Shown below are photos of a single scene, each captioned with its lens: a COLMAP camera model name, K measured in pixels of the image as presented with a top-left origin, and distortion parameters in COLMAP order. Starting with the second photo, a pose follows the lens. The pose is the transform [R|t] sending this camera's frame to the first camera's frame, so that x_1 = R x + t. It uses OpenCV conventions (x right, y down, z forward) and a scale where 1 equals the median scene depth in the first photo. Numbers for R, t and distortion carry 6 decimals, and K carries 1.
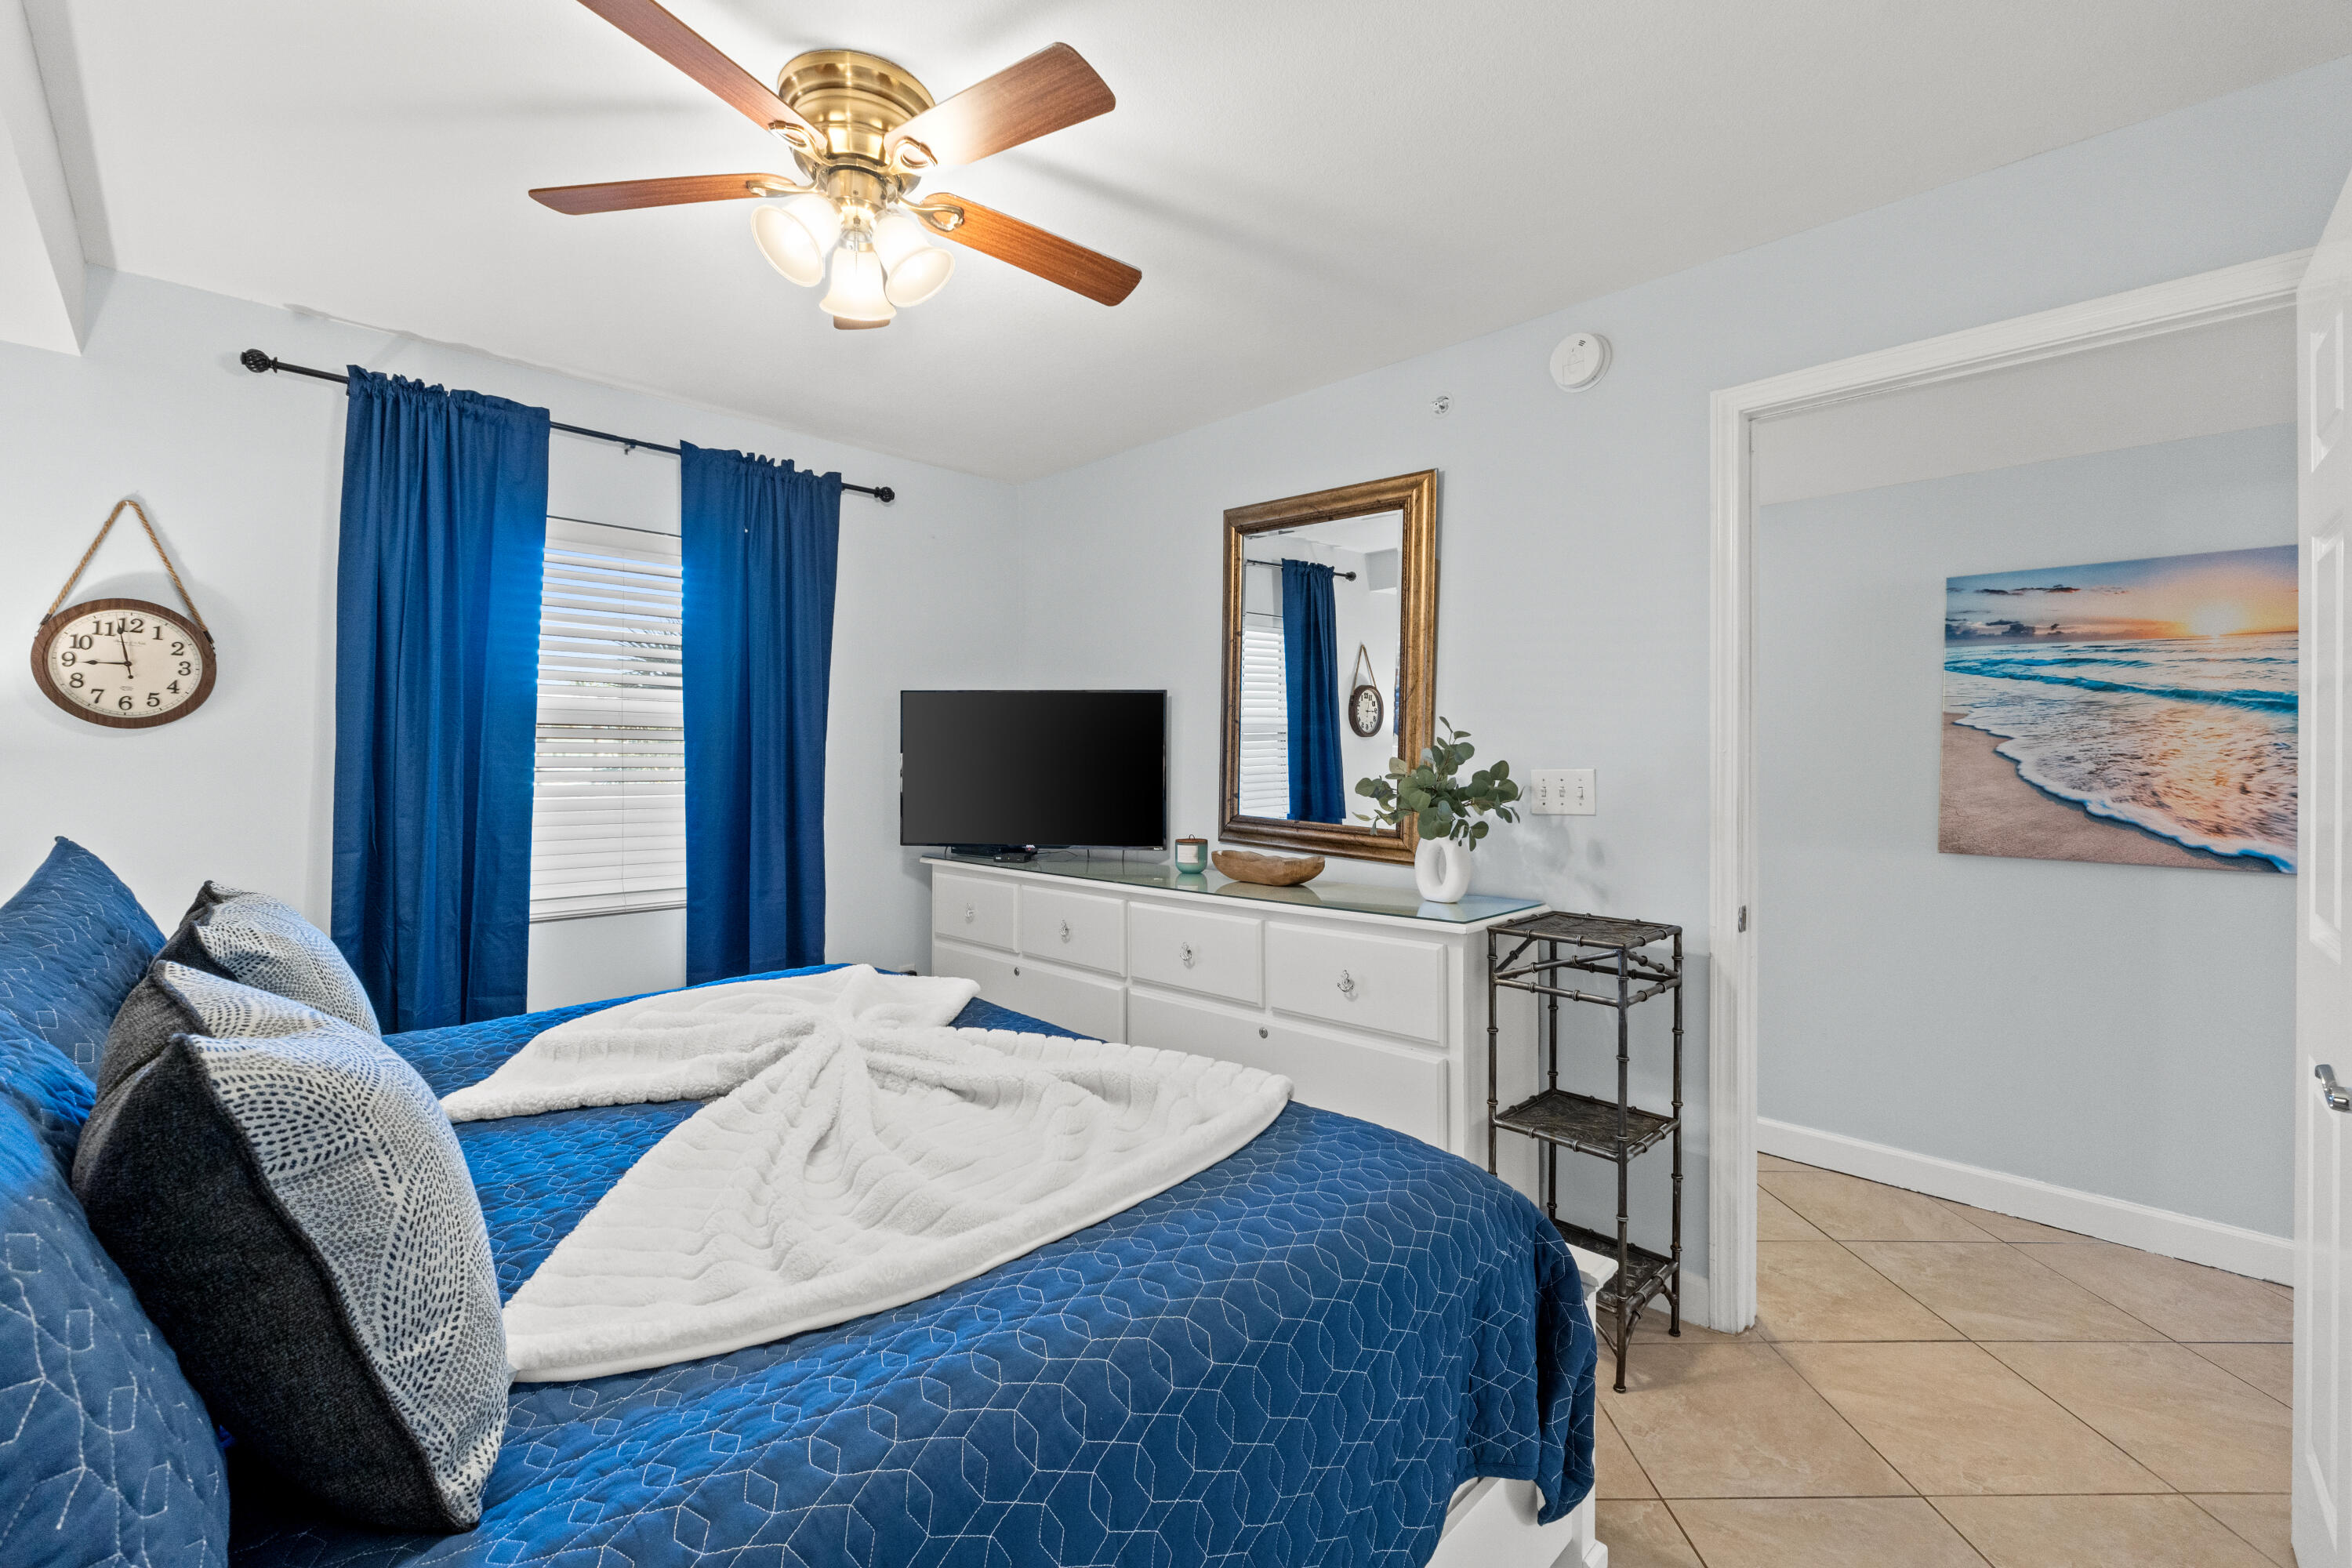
lens RADIAL K [[988.1, 0, 1163.0], [0, 988.1, 769.9], [0, 0, 1]] dist [-0.002463, -0.000110]
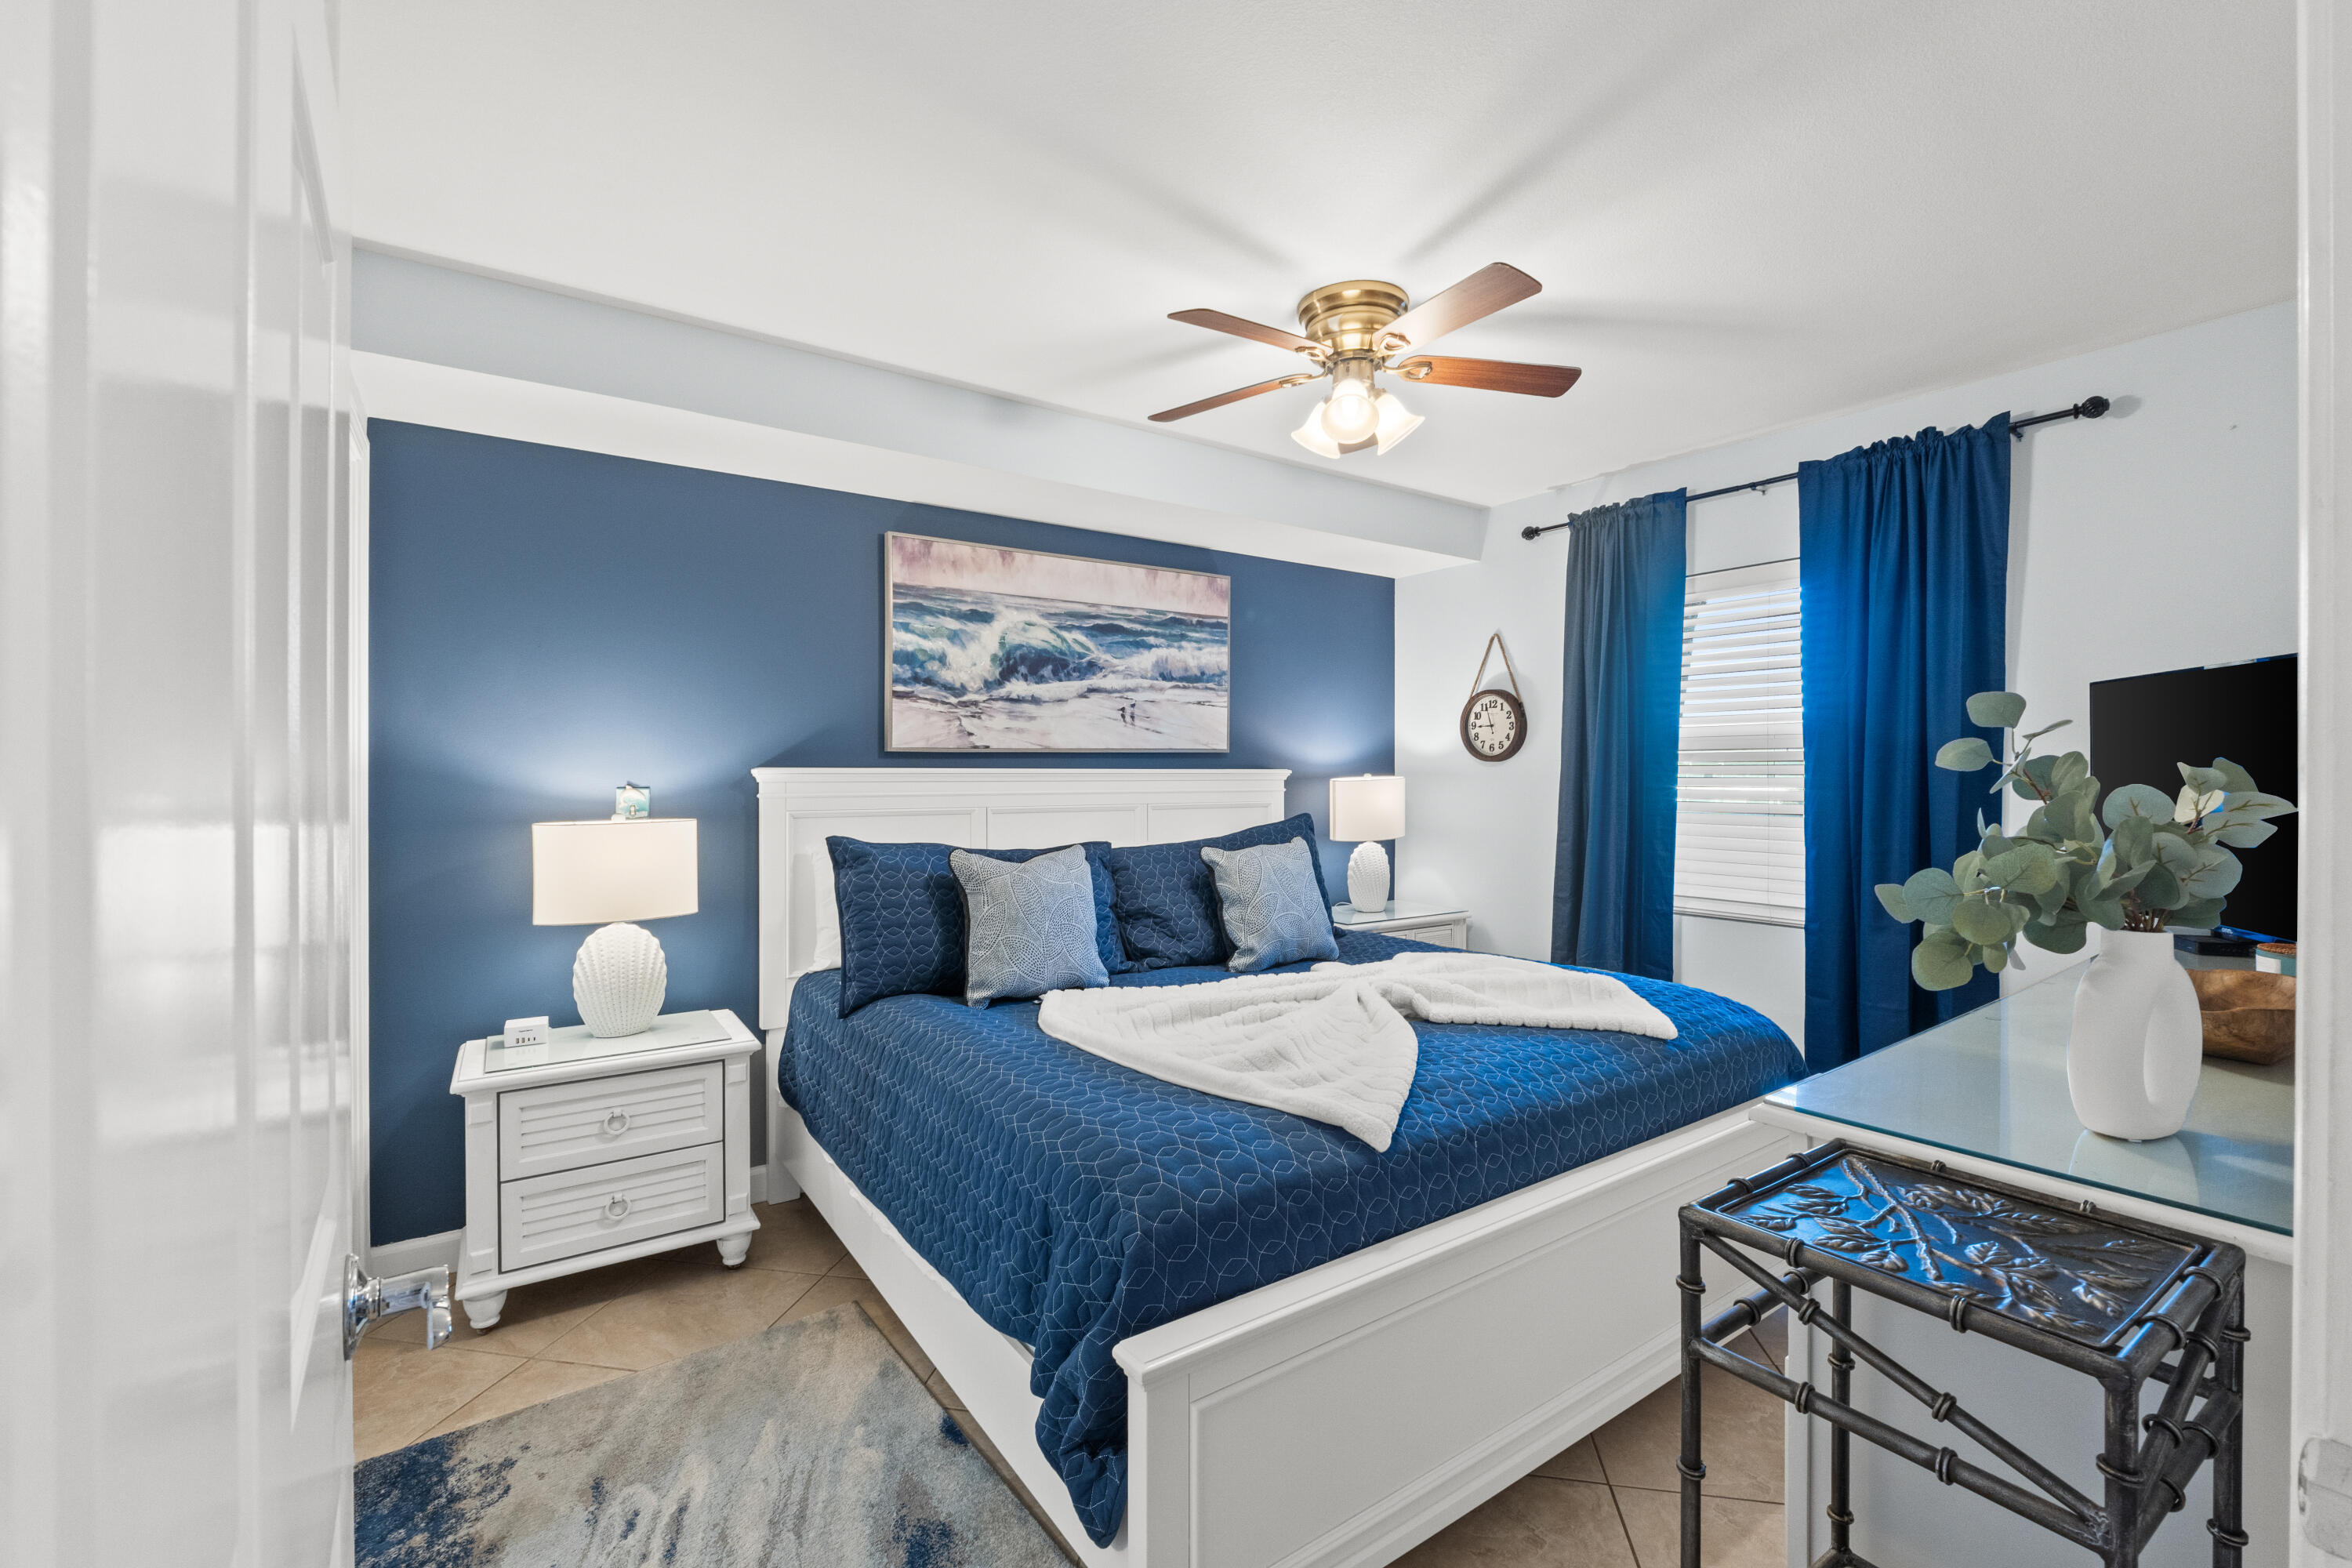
lens RADIAL K [[988.1, 0, 1163.0], [0, 988.1, 769.9], [0, 0, 1]] dist [-0.002463, -0.000110]
pose [[-0.167000, -0.002690, -0.985953, 0.675480], [-0.005275, 0.999984, -0.001834, -0.017070], [0.985943, 0.004895, -0.167011, 0.585803]]
